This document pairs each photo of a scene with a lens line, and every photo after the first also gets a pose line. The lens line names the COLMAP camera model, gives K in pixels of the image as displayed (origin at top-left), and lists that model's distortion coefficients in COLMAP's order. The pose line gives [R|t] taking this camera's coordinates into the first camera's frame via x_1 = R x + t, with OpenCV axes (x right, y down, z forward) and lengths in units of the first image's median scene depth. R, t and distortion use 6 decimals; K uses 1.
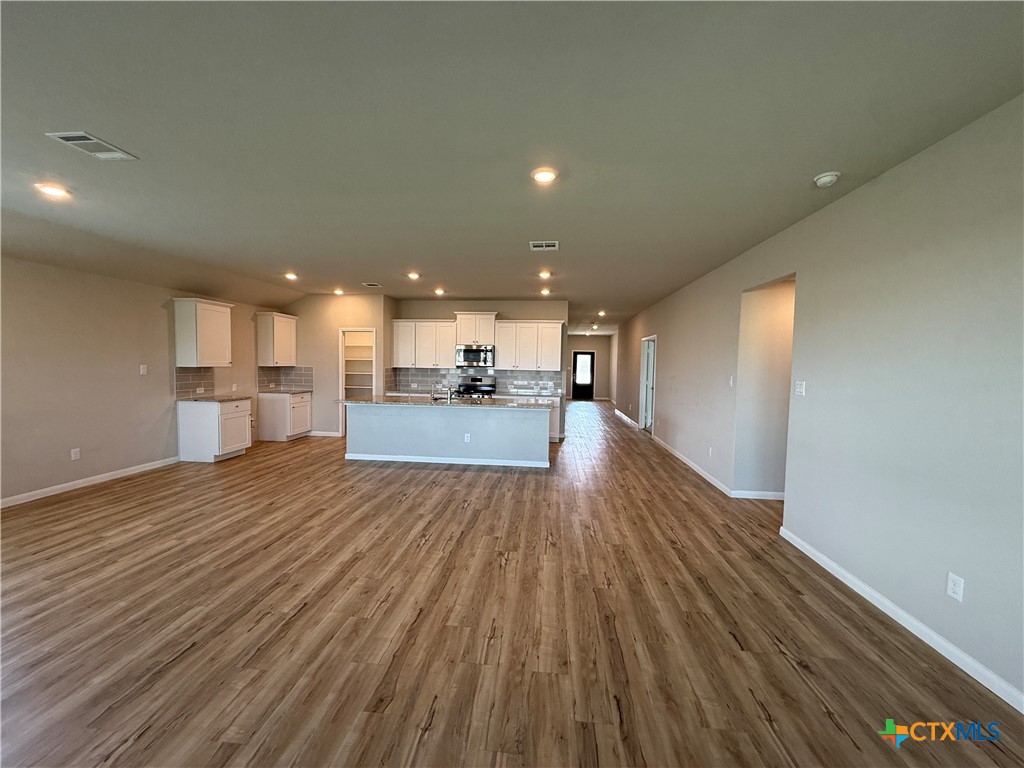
lens RADIAL K [[407.6, 0, 509.8], [0, 407.6, 385.2], [0, 0, 1]] dist [-0.000221, 0.000059]
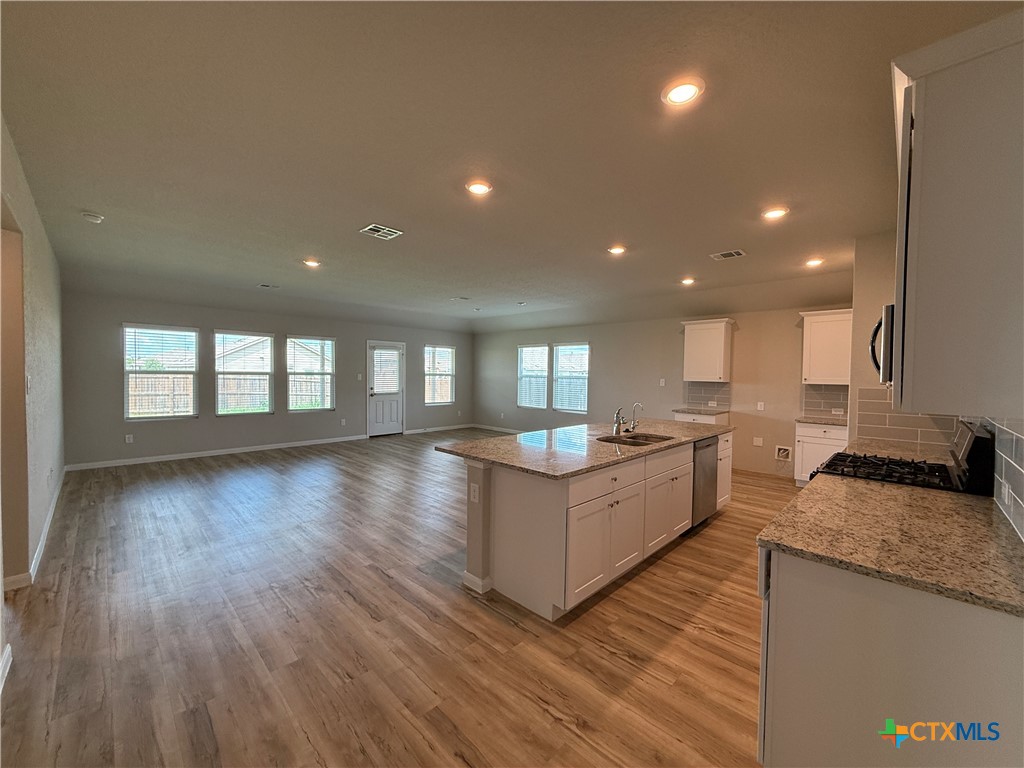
lens RADIAL K [[407.6, 0, 509.4], [0, 407.6, 383.4], [0, 0, 1]] dist [-0.000221, 0.000059]
pose [[-0.626741, -0.006722, -0.779199, 0.504939], [-0.066905, 0.996734, 0.045216, -0.065370], [0.776350, 0.080471, -0.625144, 1.526372]]
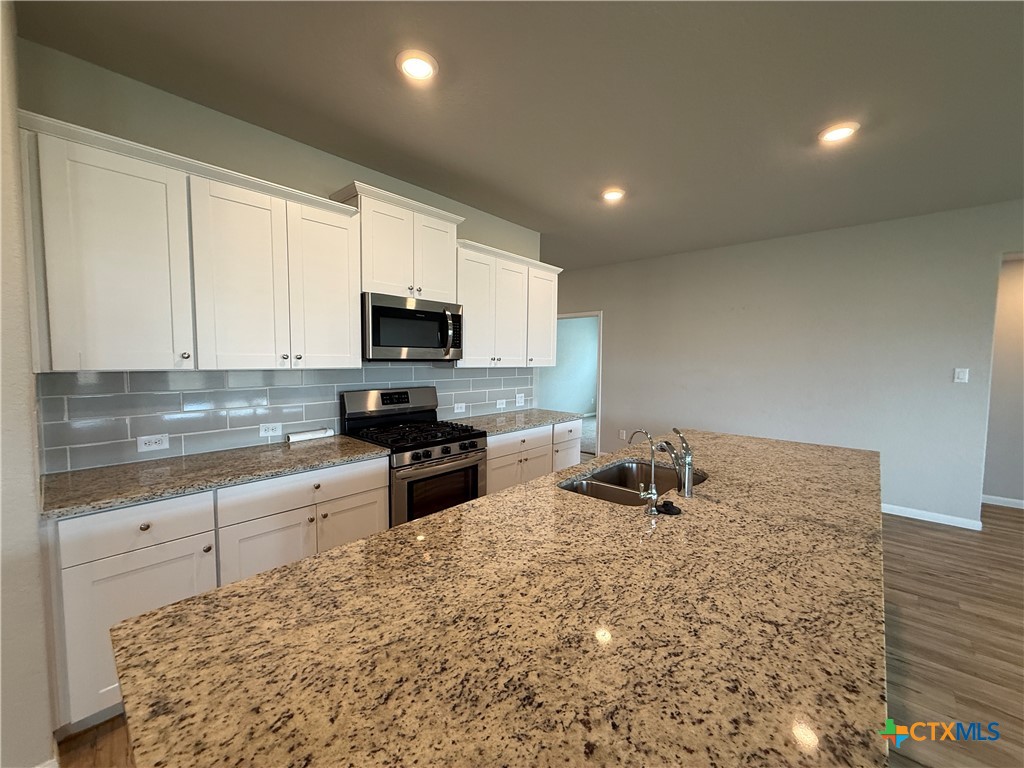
lens RADIAL K [[407.6, 0, 510.7], [0, 407.6, 383.9], [0, 0, 1]] dist [-0.000221, 0.000059]
pose [[0.589617, -0.062927, 0.805228, -0.506858], [0.044279, 0.997979, 0.045568, -0.060434], [-0.806468, 0.008787, 0.591212, 1.150102]]
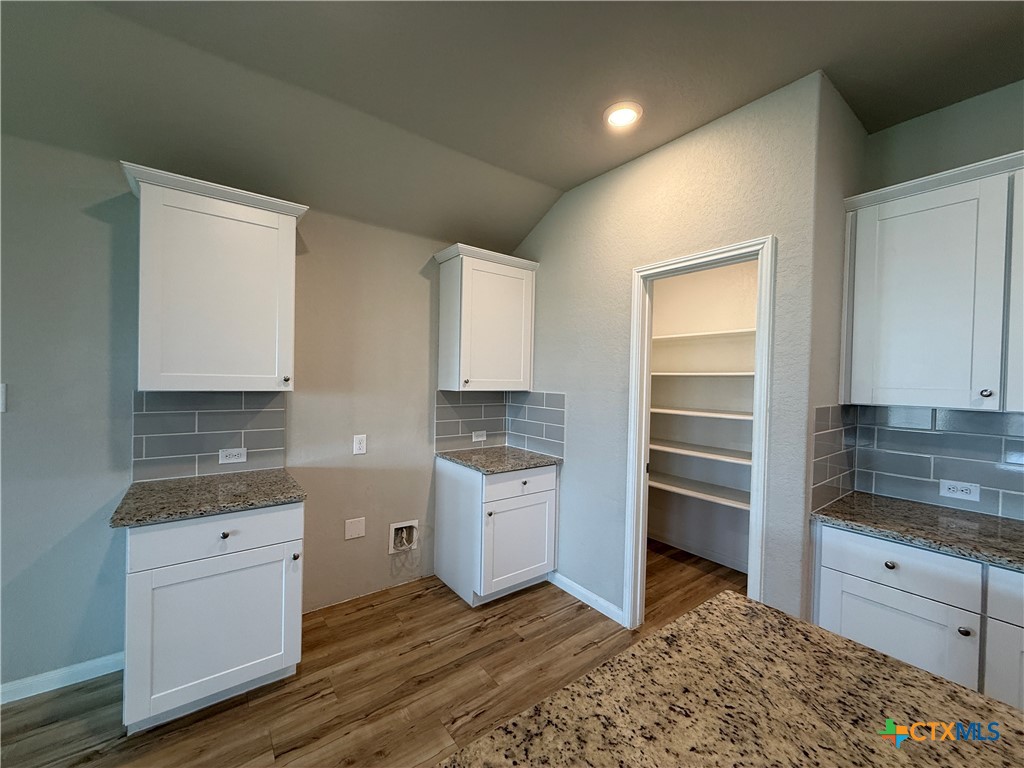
lens RADIAL K [[407.6, 0, 509.5], [0, 407.6, 385.3], [0, 0, 1]] dist [-0.000221, 0.000059]
pose [[0.679575, 0.009829, -0.733540, -0.400103], [-0.049090, 0.998278, -0.032103, -0.060864], [0.731962, 0.057826, 0.678887, 1.135147]]
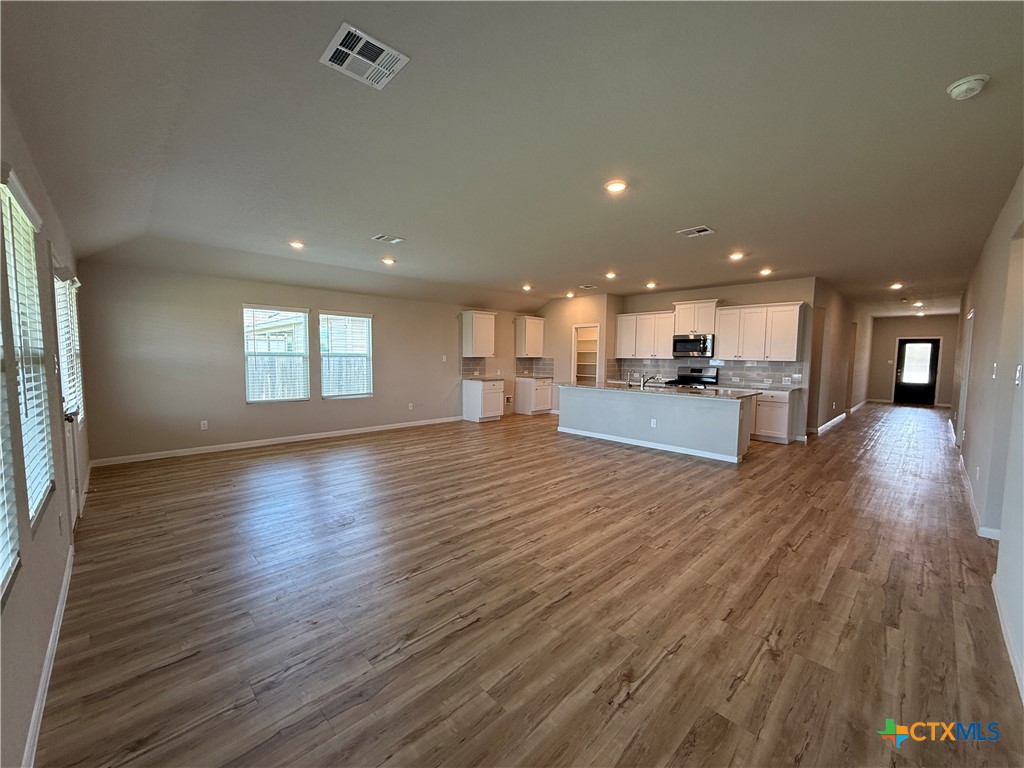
lens RADIAL K [[407.6, 0, 509.9], [0, 407.6, 385.2], [0, 0, 1]] dist [-0.000221, 0.000059]
pose [[0.764663, 0.038537, -0.643277, 0.336697], [-0.031952, 0.999250, 0.021881, 0.024020], [0.643638, 0.003822, 0.765321, -0.052998]]
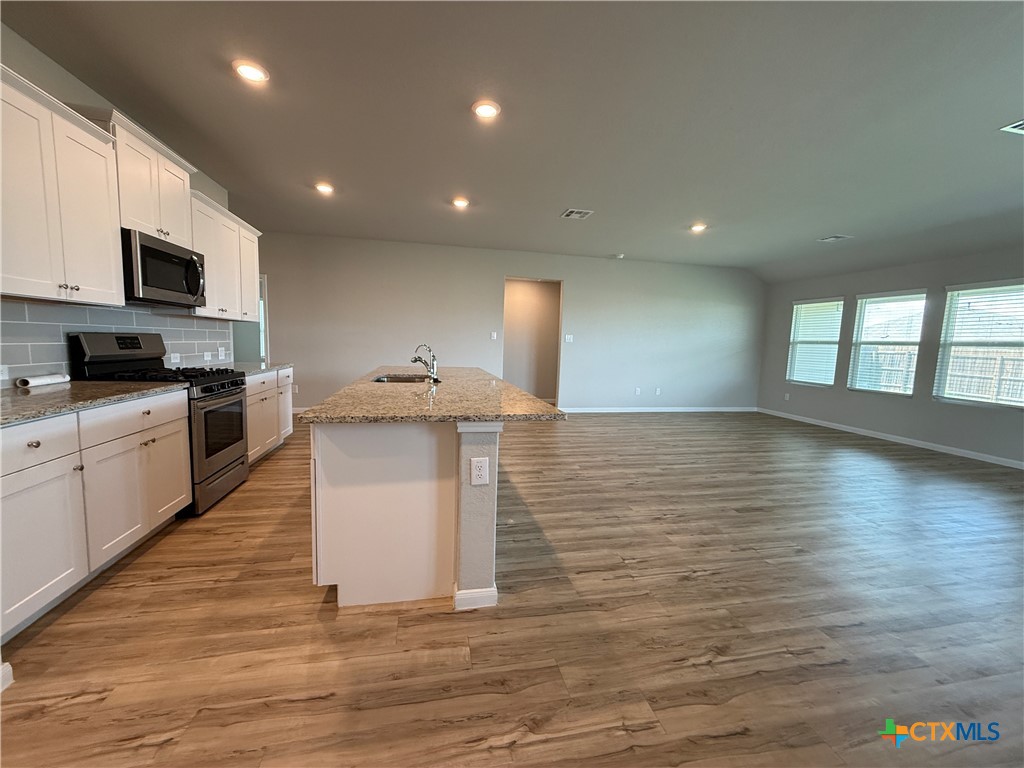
lens RADIAL K [[407.6, 0, 510.8], [0, 407.6, 384.5], [0, 0, 1]] dist [-0.000221, 0.000059]
pose [[-0.300899, -0.125632, 0.945345, -0.823316], [0.014280, 0.990580, 0.136189, -0.032539], [-0.953549, 0.054479, -0.296270, 1.302132]]
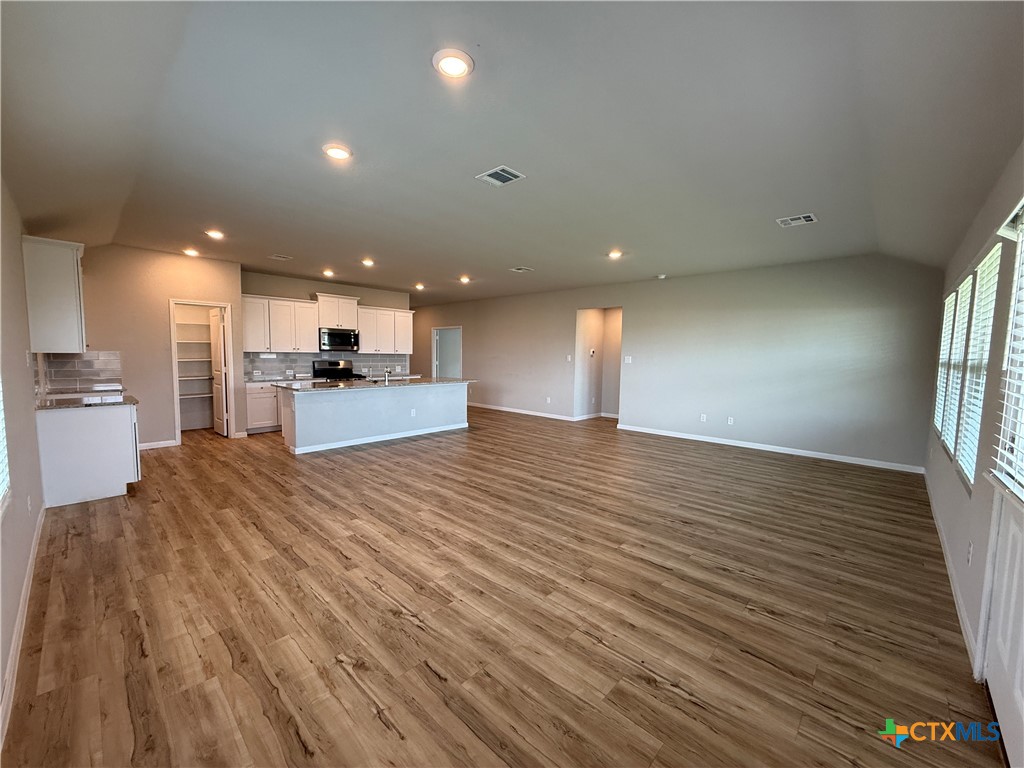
lens RADIAL K [[407.6, 0, 509.5], [0, 407.6, 385.5], [0, 0, 1]] dist [-0.000221, 0.000059]
pose [[0.610194, -0.071262, 0.789041, -0.987333], [0.038220, 0.997435, 0.060526, -0.007766], [-0.791330, -0.006776, 0.611352, 0.097586]]
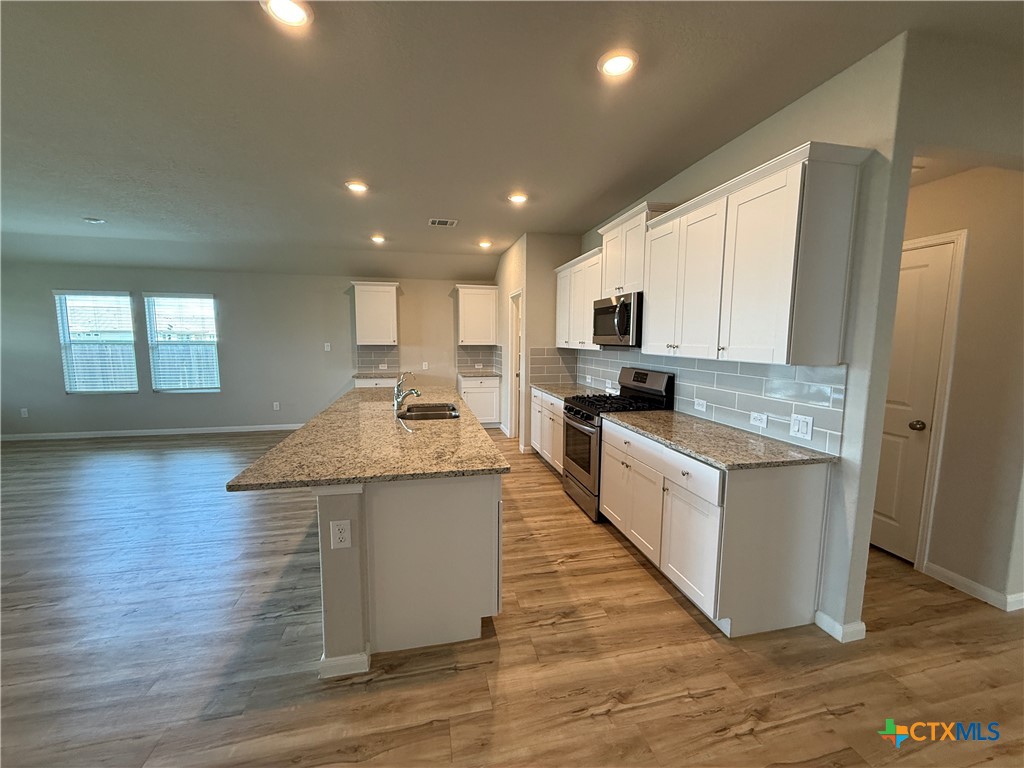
lens RADIAL K [[407.6, 0, 509.6], [0, 407.6, 384.9], [0, 0, 1]] dist [-0.000221, 0.000059]
pose [[0.313361, 0.091901, -0.945177, 0.469311], [-0.050473, 0.995511, 0.080061, -0.053074], [0.948292, 0.022618, 0.316593, 1.190810]]
